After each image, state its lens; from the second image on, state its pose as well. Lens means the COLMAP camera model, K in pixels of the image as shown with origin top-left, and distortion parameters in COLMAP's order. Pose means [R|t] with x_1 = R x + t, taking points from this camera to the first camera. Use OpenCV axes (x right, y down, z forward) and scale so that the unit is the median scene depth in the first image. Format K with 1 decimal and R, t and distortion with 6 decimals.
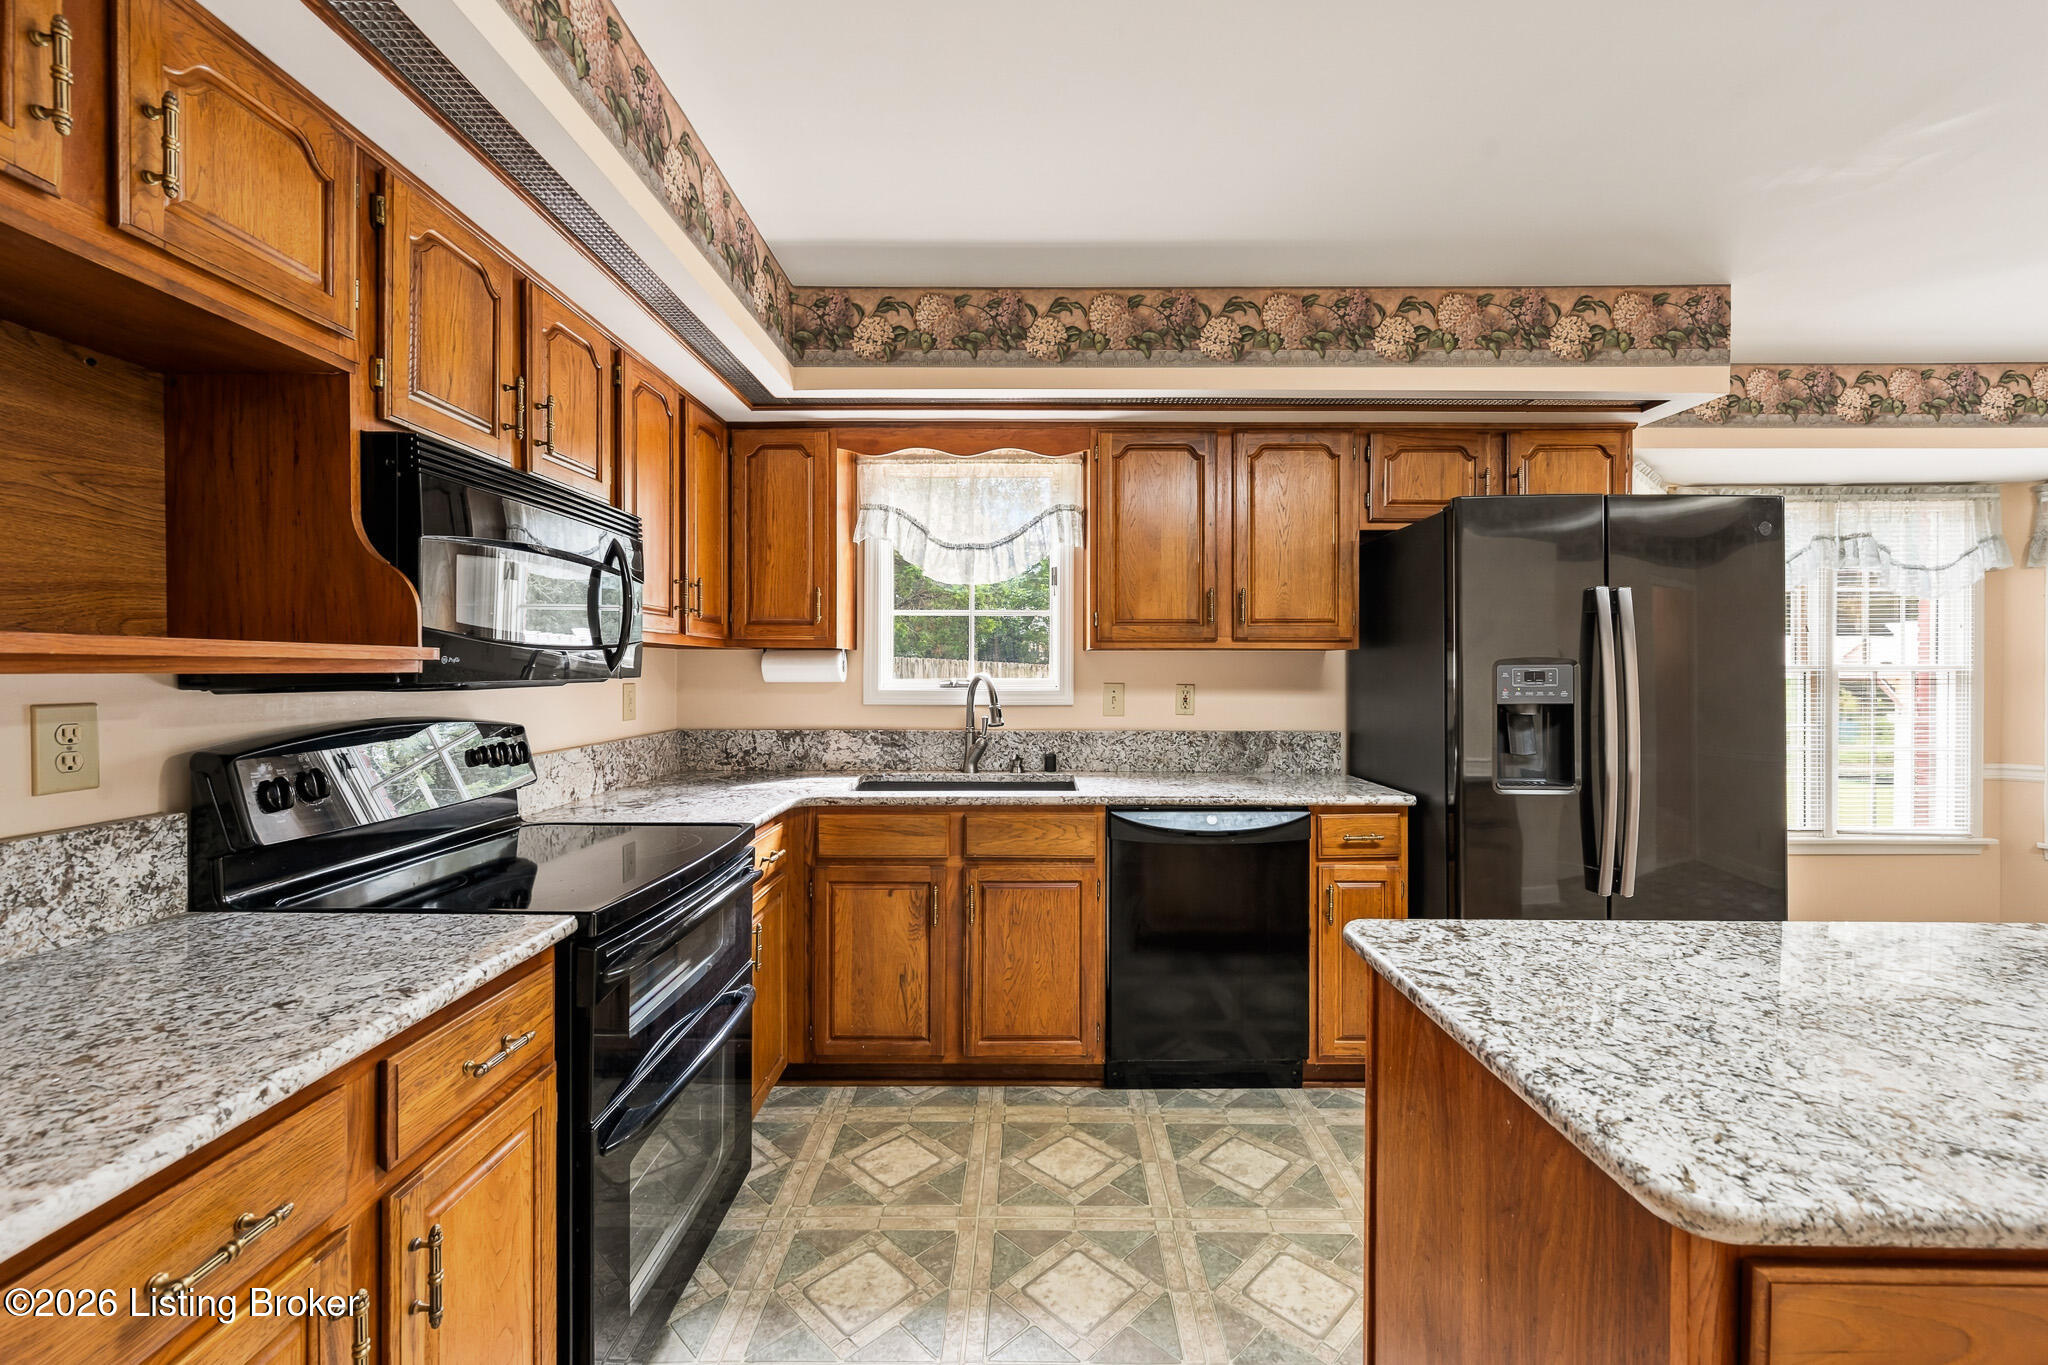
lens RADIAL K [[820.2, 0, 1028.8], [0, 820.2, 674.6], [0, 0, 1]] dist [-0.004688, 0.000376]
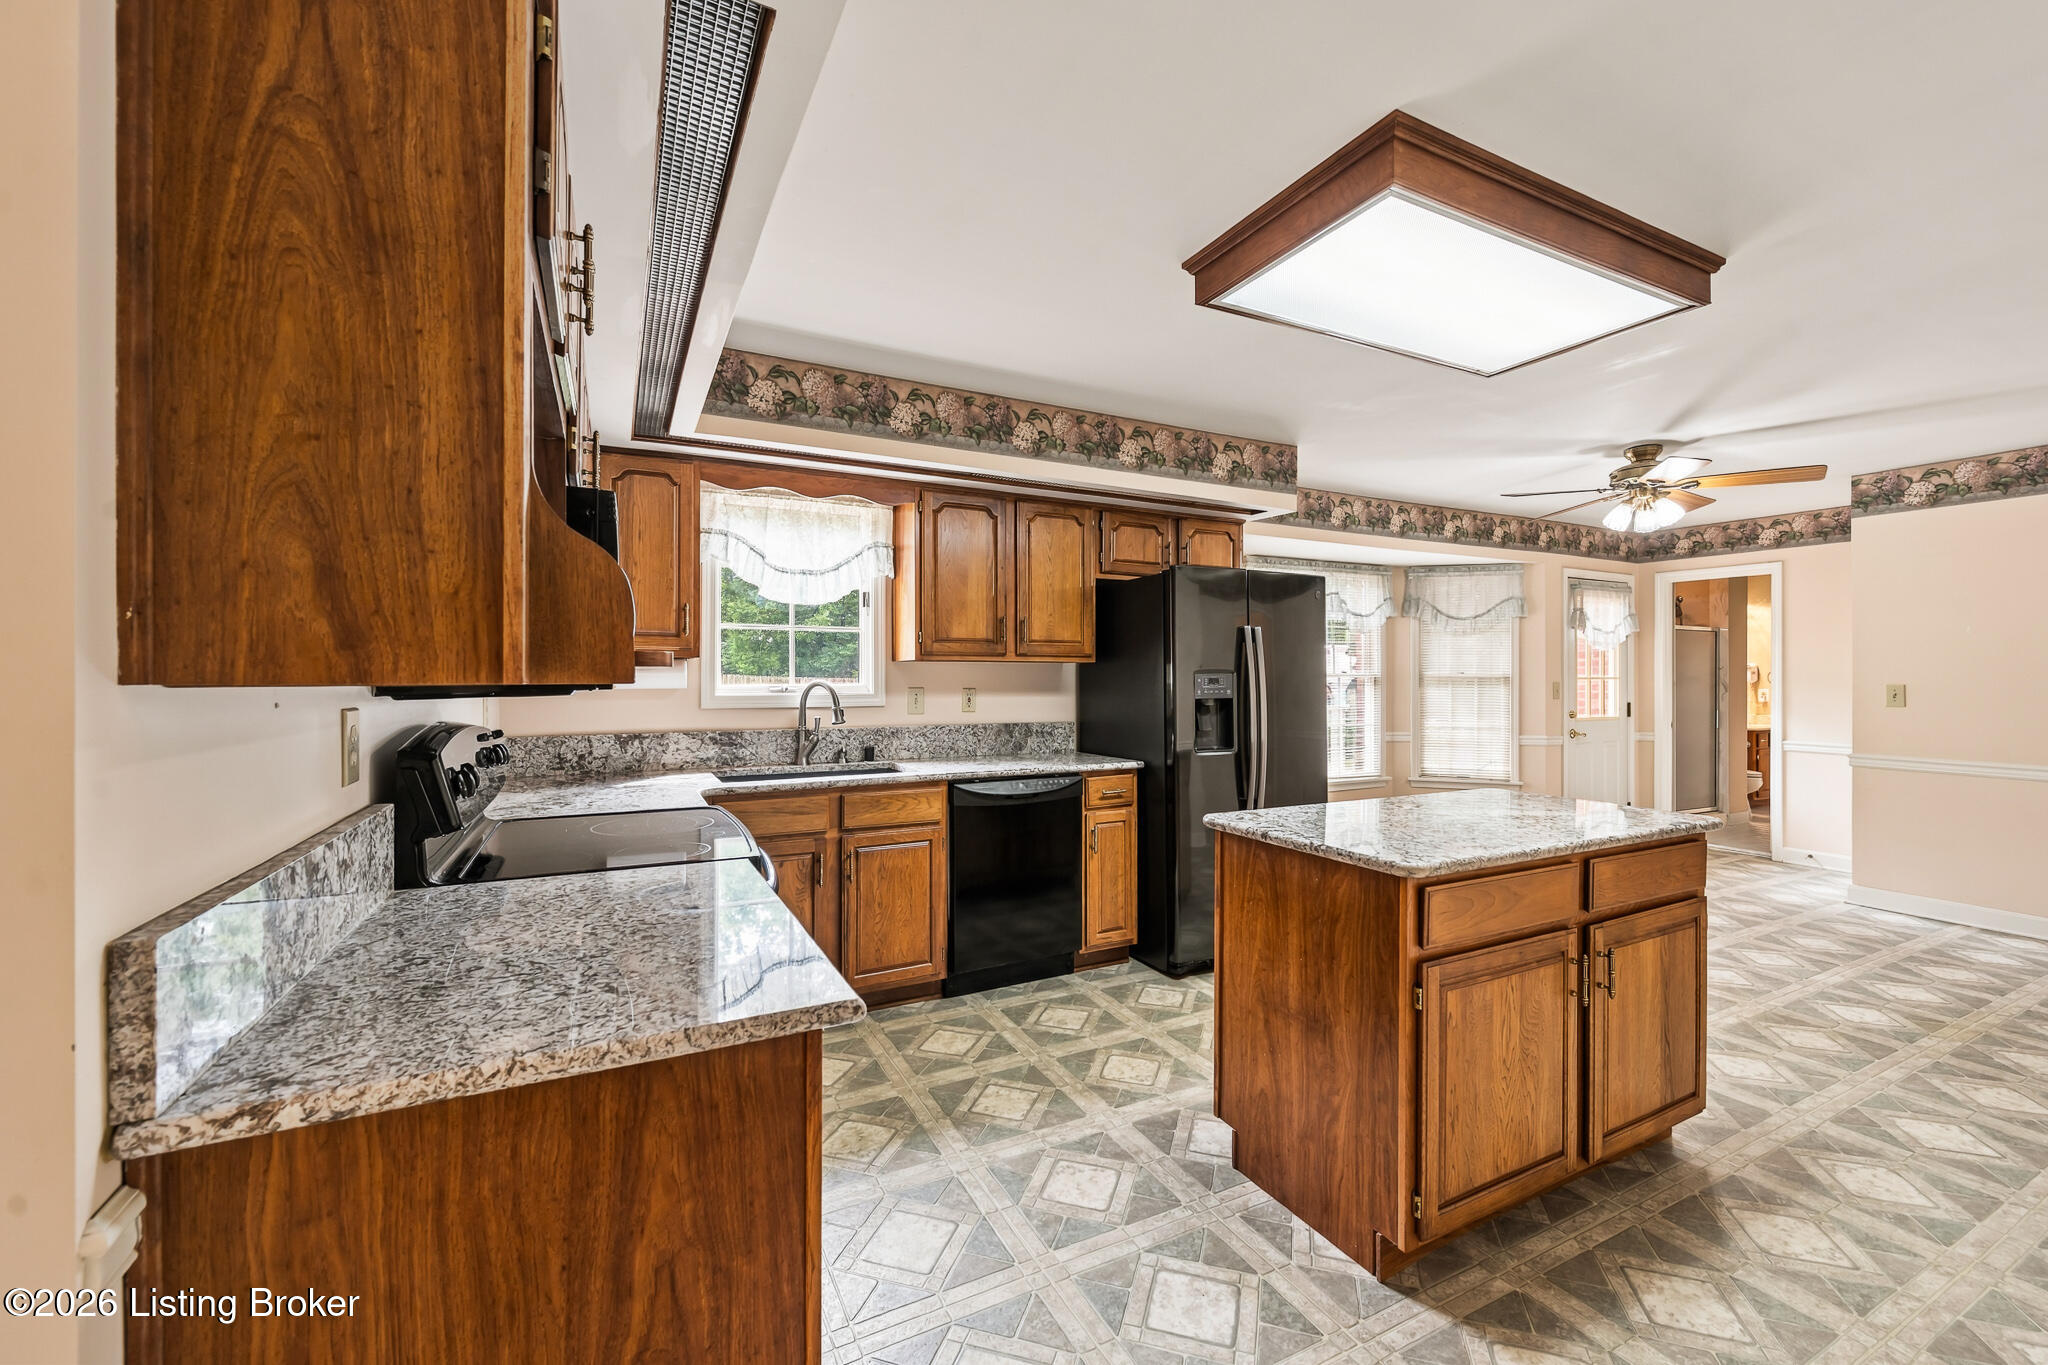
lens RADIAL K [[820.2, 0, 1010.3], [0, 820.2, 679.8], [0, 0, 1]] dist [-0.004688, 0.000376]
pose [[0.889981, -0.001419, 0.455996, -0.389286], [0.004058, 0.999980, -0.004809, 0.005356], [-0.455980, 0.006131, 0.889969, -0.201096]]
